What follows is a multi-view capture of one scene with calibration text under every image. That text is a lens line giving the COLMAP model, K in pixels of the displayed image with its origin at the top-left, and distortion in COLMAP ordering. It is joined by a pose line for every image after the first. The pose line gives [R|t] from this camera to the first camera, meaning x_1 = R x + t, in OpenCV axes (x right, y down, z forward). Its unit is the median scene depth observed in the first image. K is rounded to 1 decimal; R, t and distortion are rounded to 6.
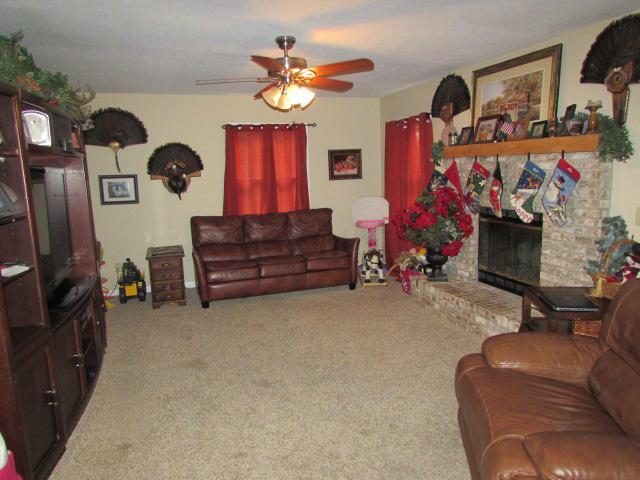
lens RADIAL K [[452.5, 0, 319.1], [0, 452.5, 241.4], [0, 0, 1]] dist [-0.044503, 0.022552]
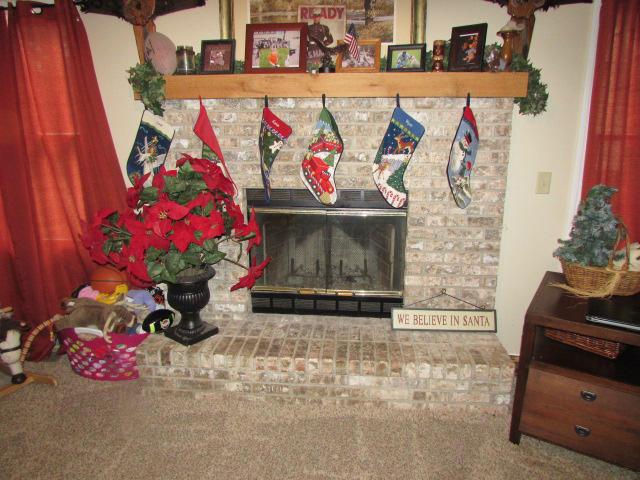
lens RADIAL K [[452.5, 0, 320.6], [0, 452.5, 240.1], [0, 0, 1]] dist [-0.044503, 0.022552]
pose [[0.401732, -0.197162, 0.894281, -0.162936], [0.135650, 0.978587, 0.154811, -0.110282], [-0.905655, 0.059117, 0.419875, 0.831912]]
